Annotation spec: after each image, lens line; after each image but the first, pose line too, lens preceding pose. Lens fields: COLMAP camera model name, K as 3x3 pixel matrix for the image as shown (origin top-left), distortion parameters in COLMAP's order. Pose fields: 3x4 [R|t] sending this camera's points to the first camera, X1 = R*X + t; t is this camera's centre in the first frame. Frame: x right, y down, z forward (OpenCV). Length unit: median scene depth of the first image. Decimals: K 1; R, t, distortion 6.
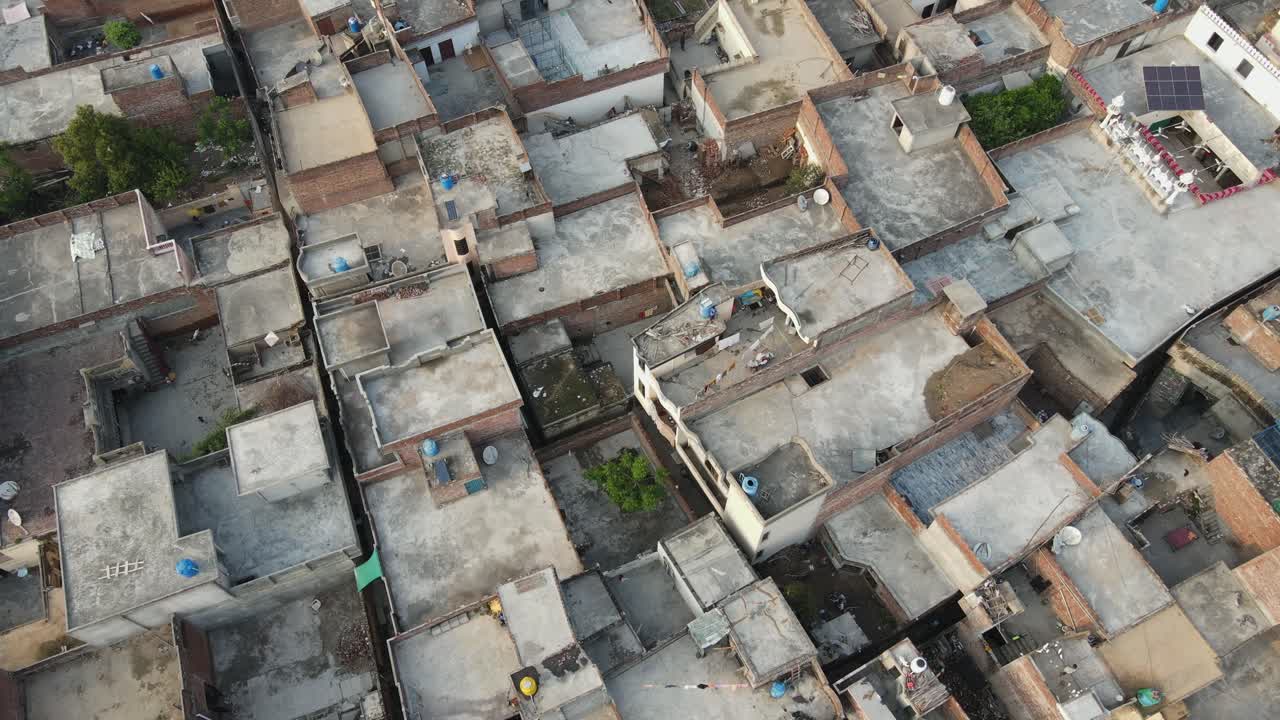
lens RADIAL K [[1099.3, 0, 640.0], [0, 1099.3, 360.0], [0, 0, 1]] dist [-0.006983, 0.149045]
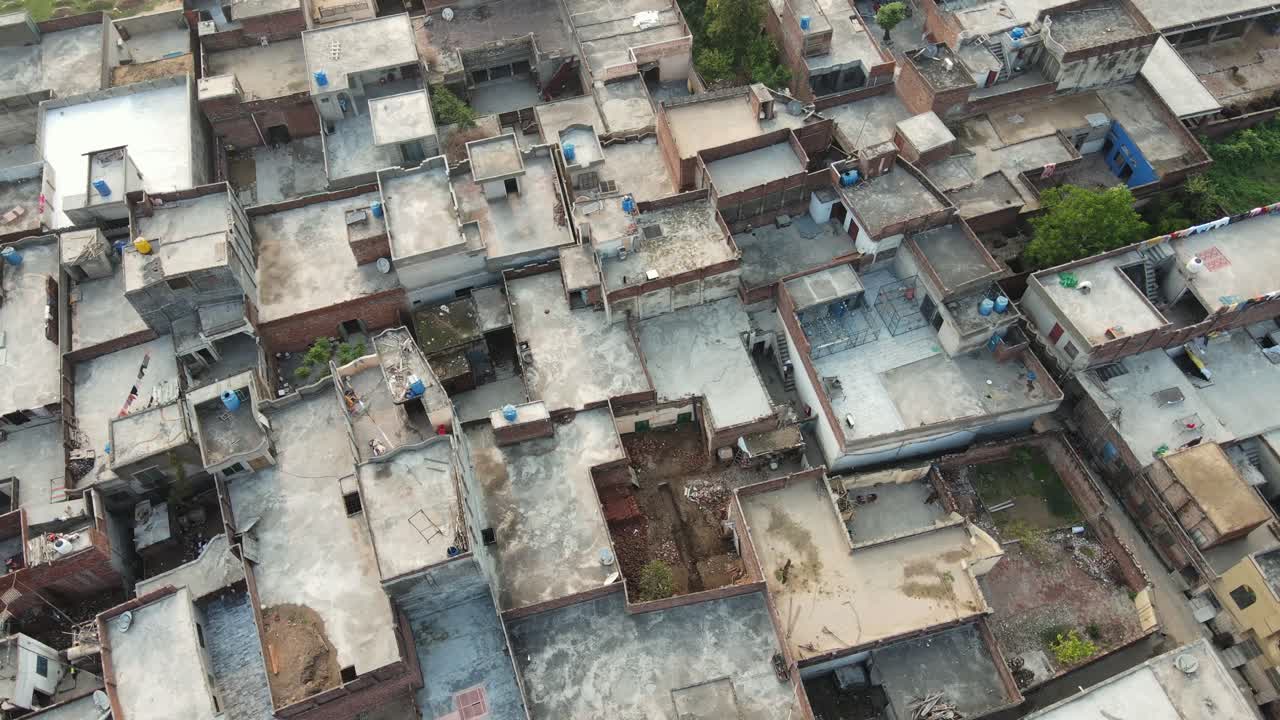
lens RADIAL K [[1099.3, 0, 640.0], [0, 1099.3, 360.0], [0, 0, 1]] dist [-0.006983, 0.149045]
pose [[-0.147985, 0.813254, -0.562777, 0.539707], [-0.814234, 0.222806, 0.536079, -0.707606], [0.561358, 0.537564, 0.629207, 0.429730]]
